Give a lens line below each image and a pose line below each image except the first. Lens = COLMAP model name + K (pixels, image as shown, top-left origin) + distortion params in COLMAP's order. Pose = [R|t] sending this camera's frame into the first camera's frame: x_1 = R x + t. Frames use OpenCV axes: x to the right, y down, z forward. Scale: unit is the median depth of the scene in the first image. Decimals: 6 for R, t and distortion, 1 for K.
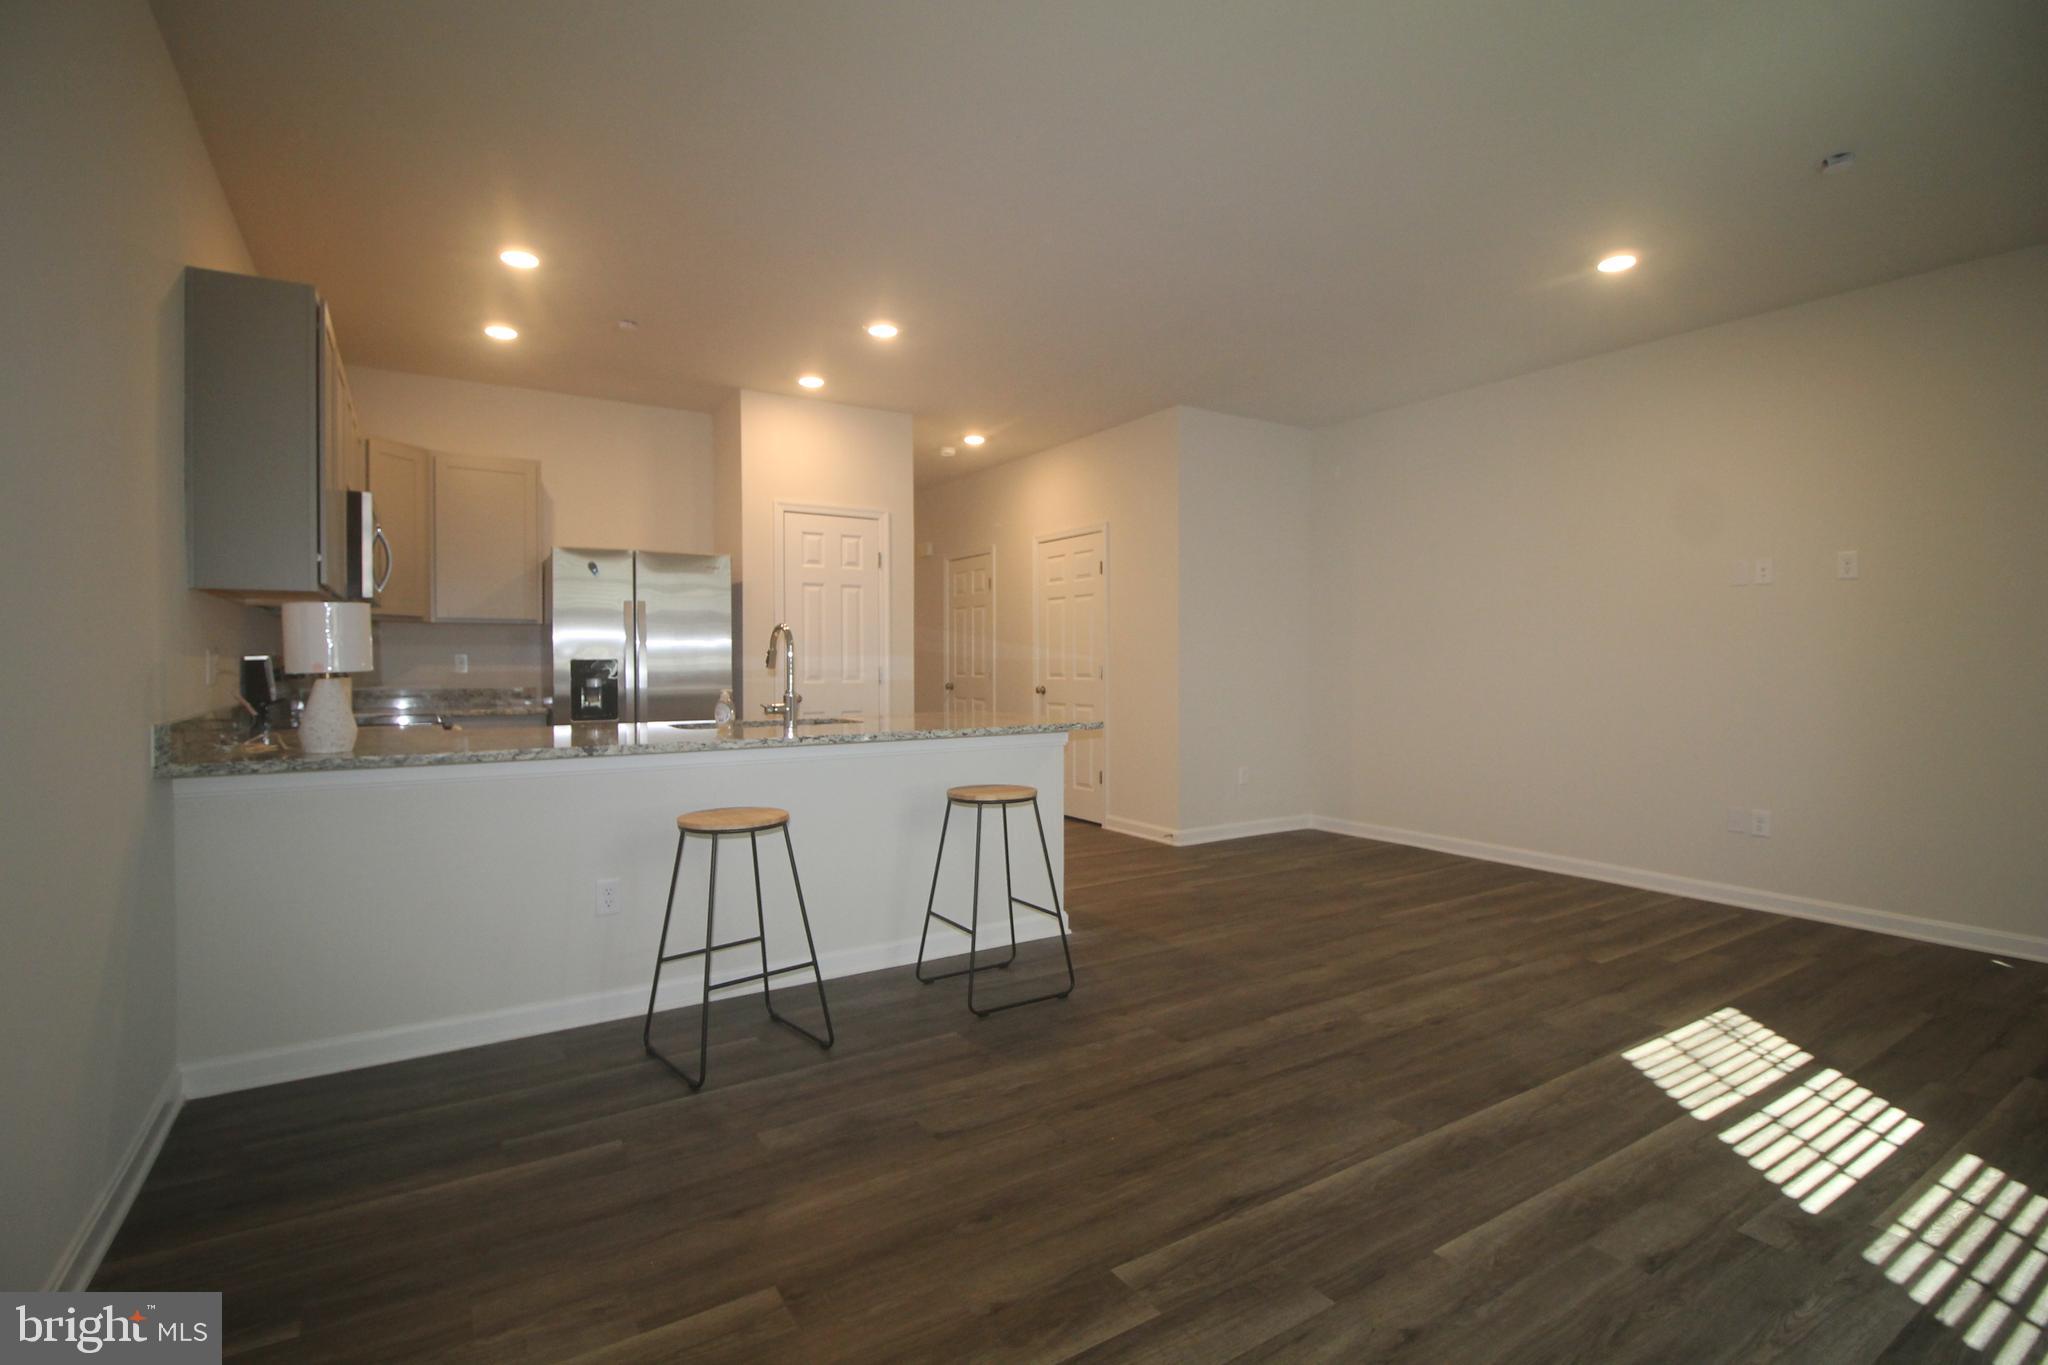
lens RADIAL K [[957.2, 0, 1034.9], [0, 957.2, 665.6], [0, 0, 1]] dist [-0.014080, -0.005356]
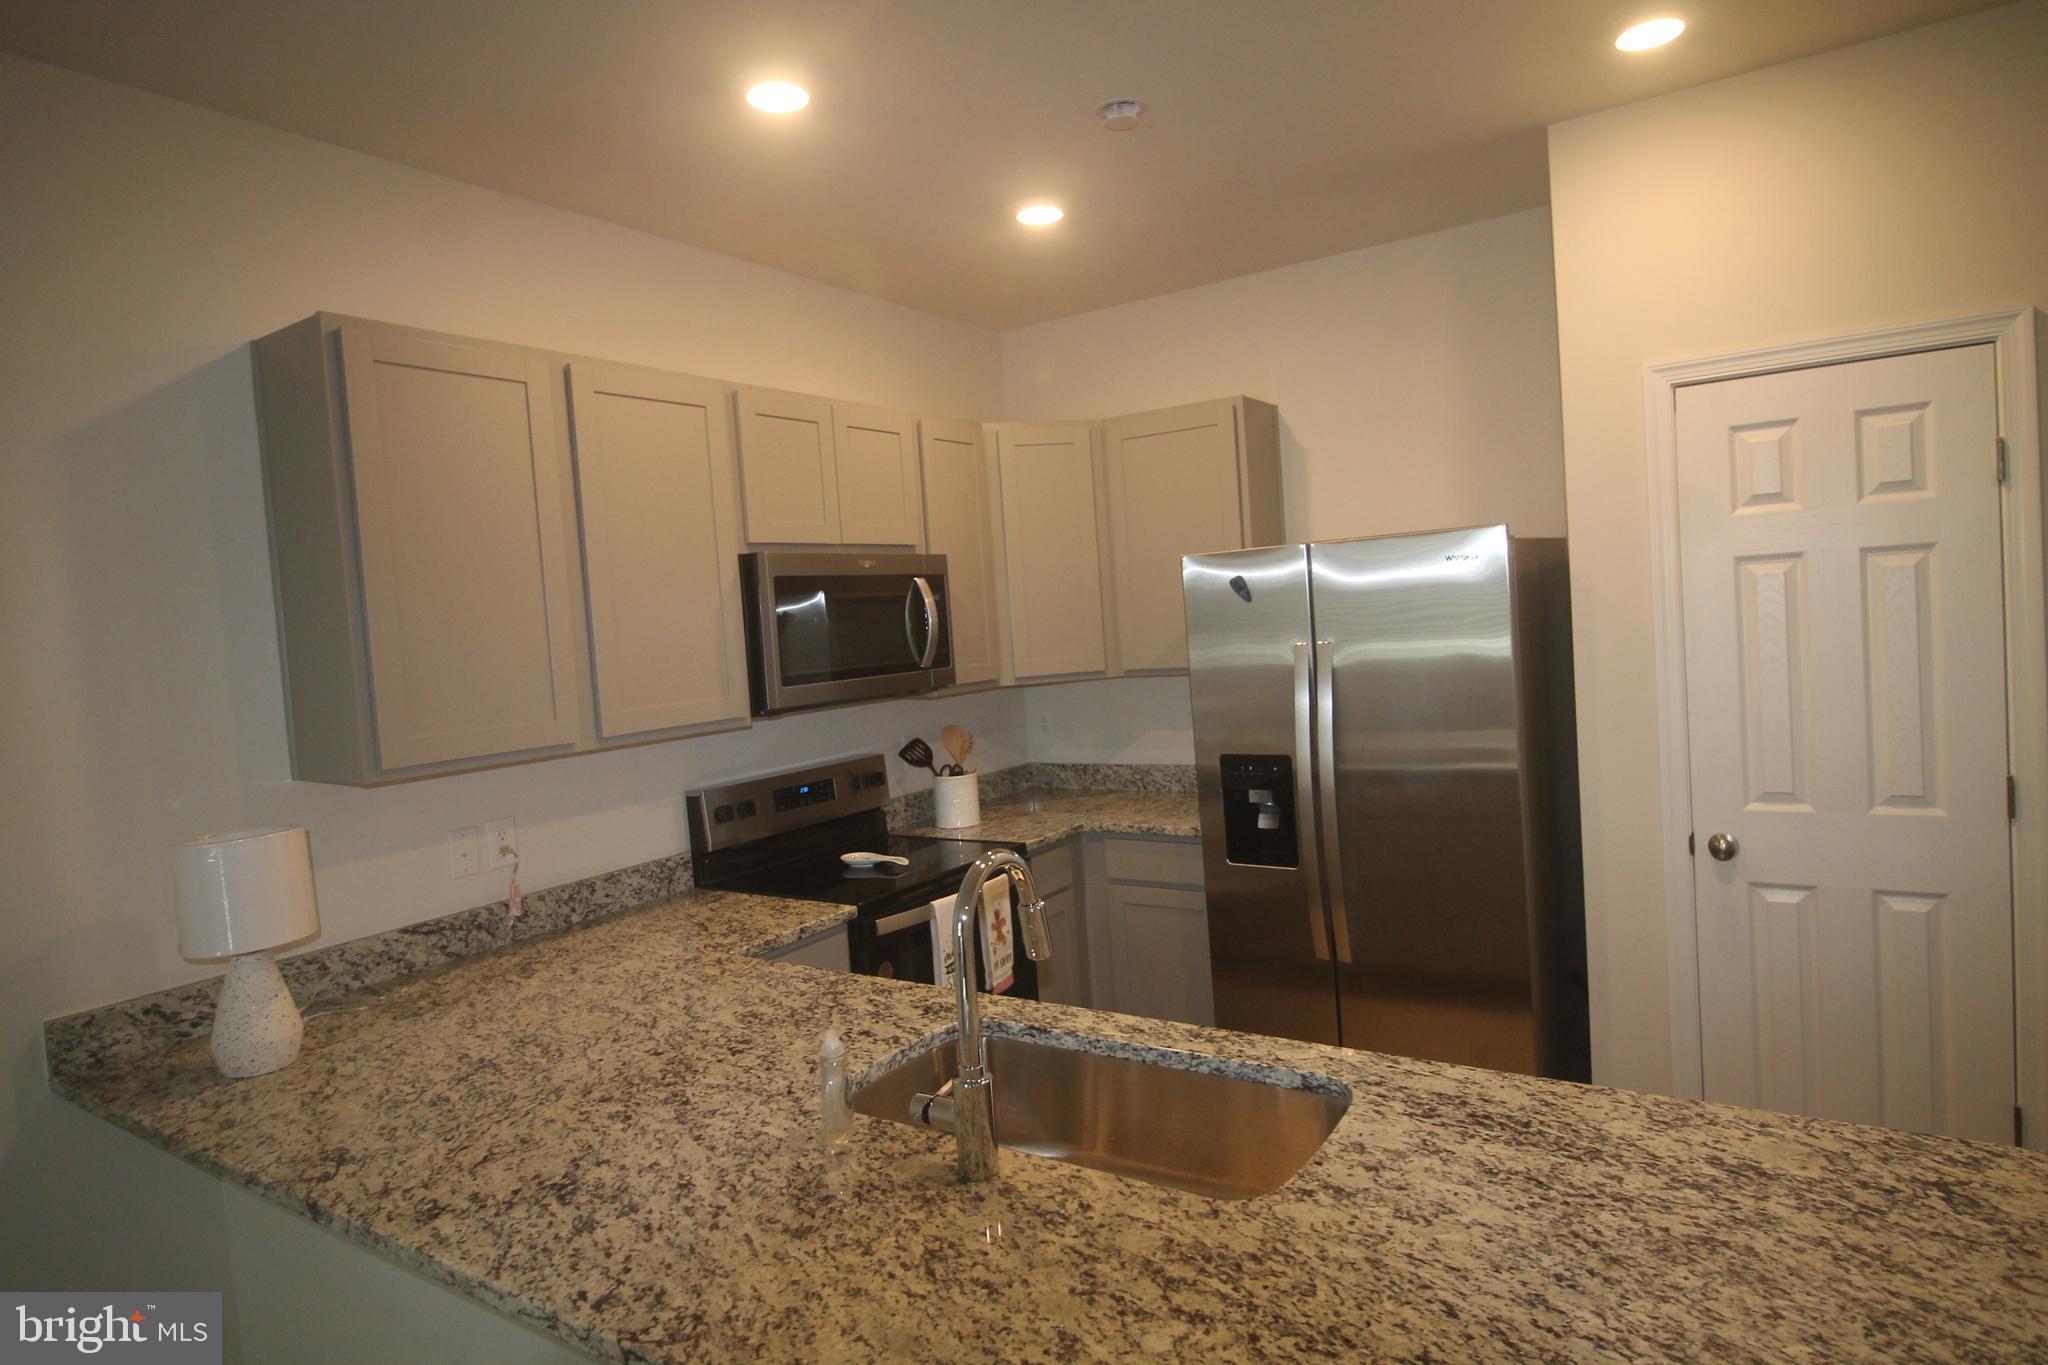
lens RADIAL K [[1151.6, 0, 1034.4], [0, 1151.6, 660.9], [0, 0, 1]] dist [-0.005477, -0.006137]
pose [[0.401351, 0.010769, -0.915861, 0.085303], [0.064309, 0.997132, 0.039907, -0.092047], [0.913664, -0.074914, 0.399507, 0.615487]]
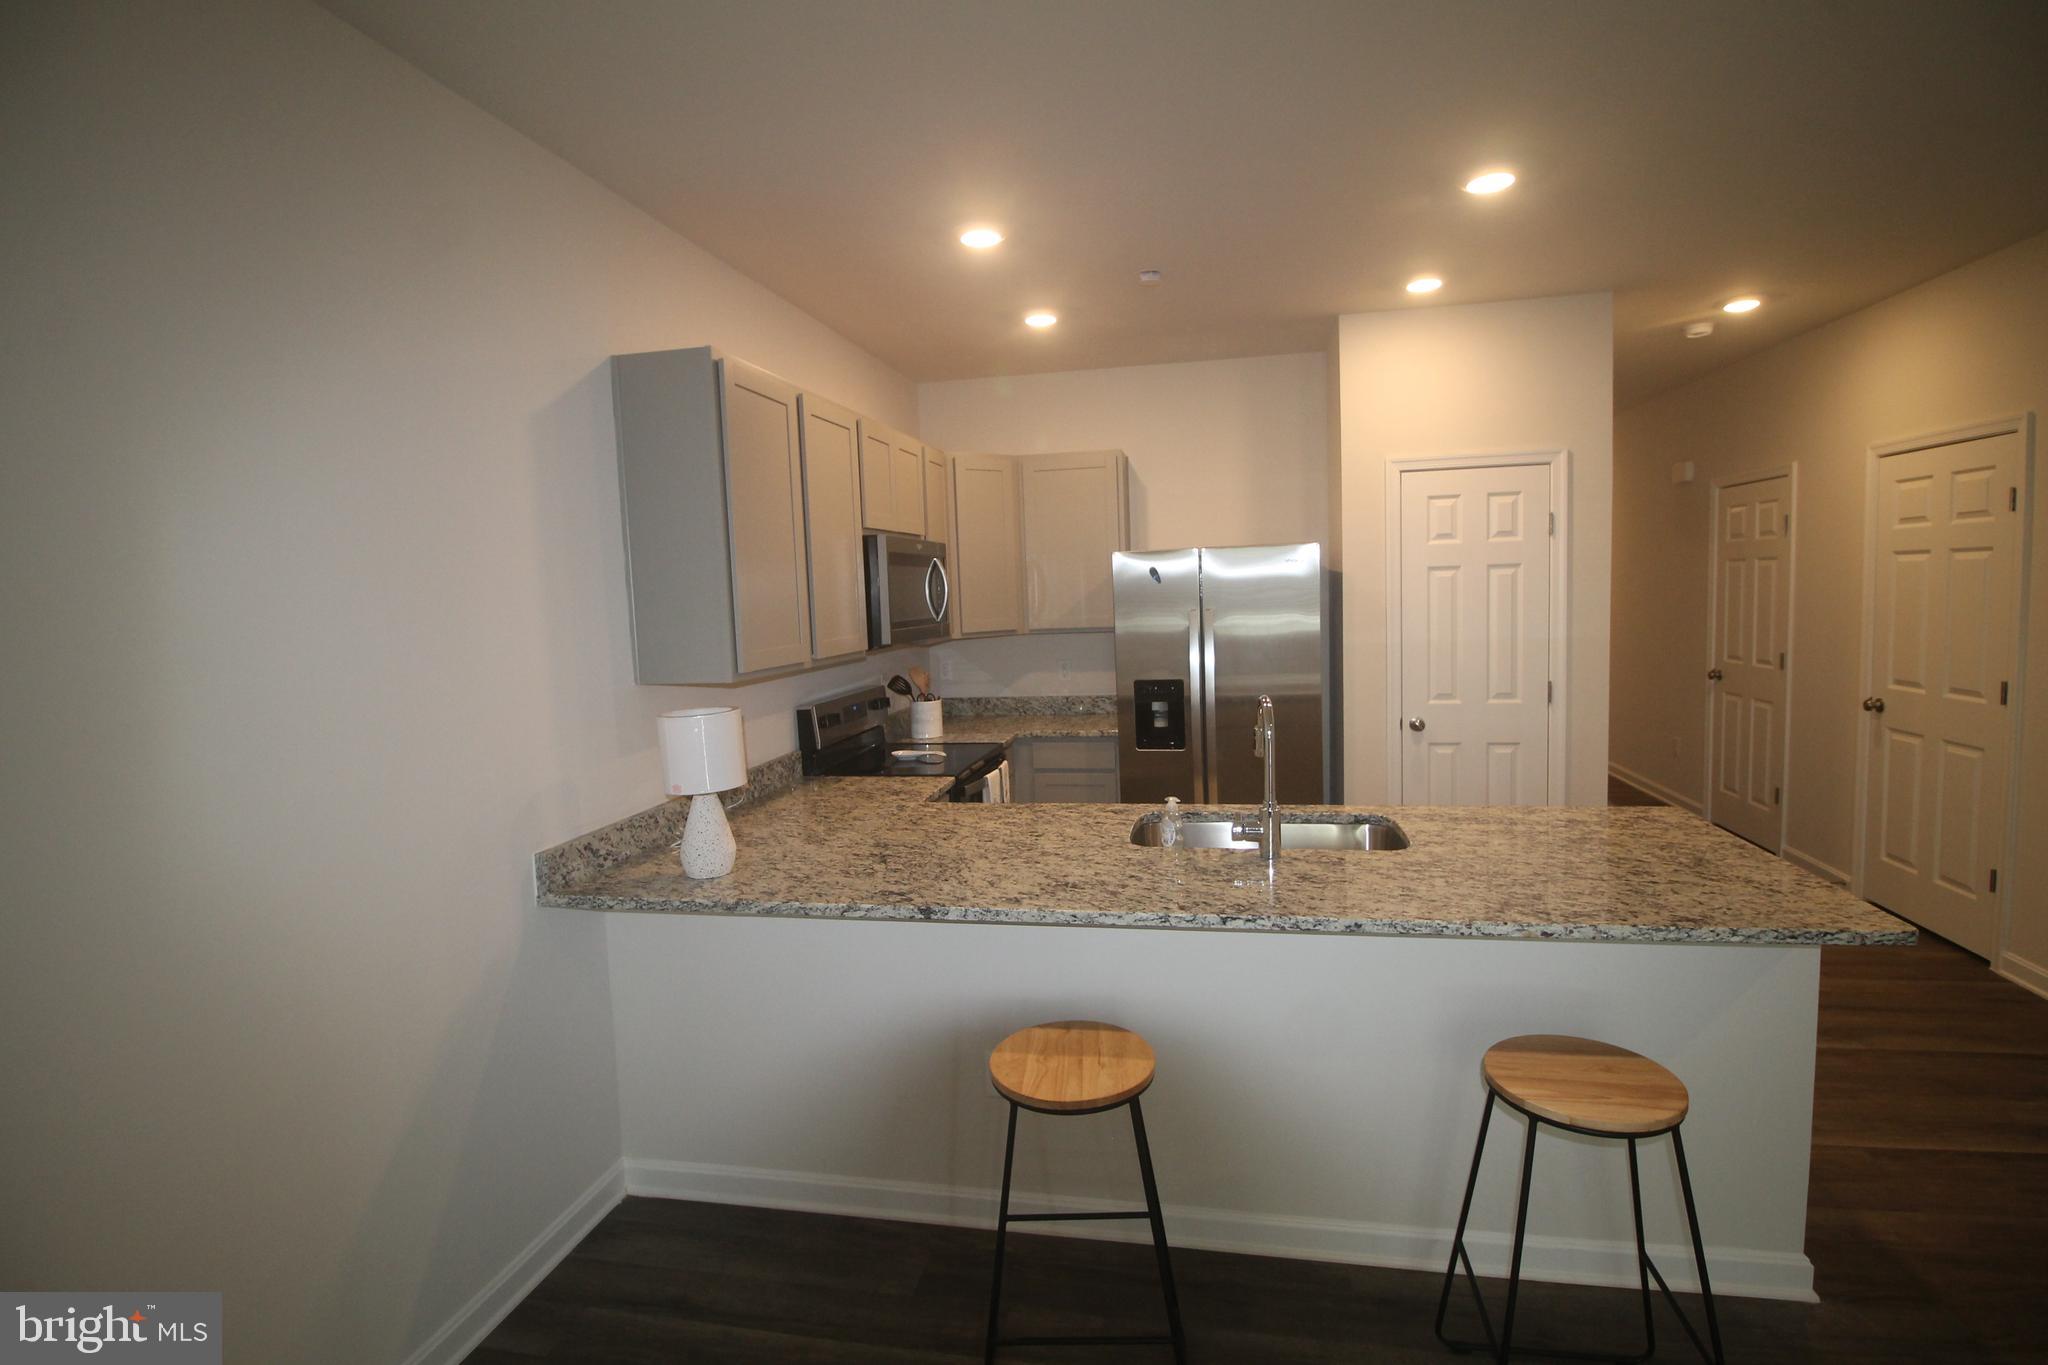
lens RADIAL K [[957.2, 0, 1031.9], [0, 957.2, 668.3], [0, 0, 1]] dist [-0.014080, -0.005356]
pose [[0.713316, 0.031804, -0.700121, 0.060720], [0.033185, 0.996317, 0.079070, -0.087369], [0.700056, -0.079635, 0.709633, 0.300458]]
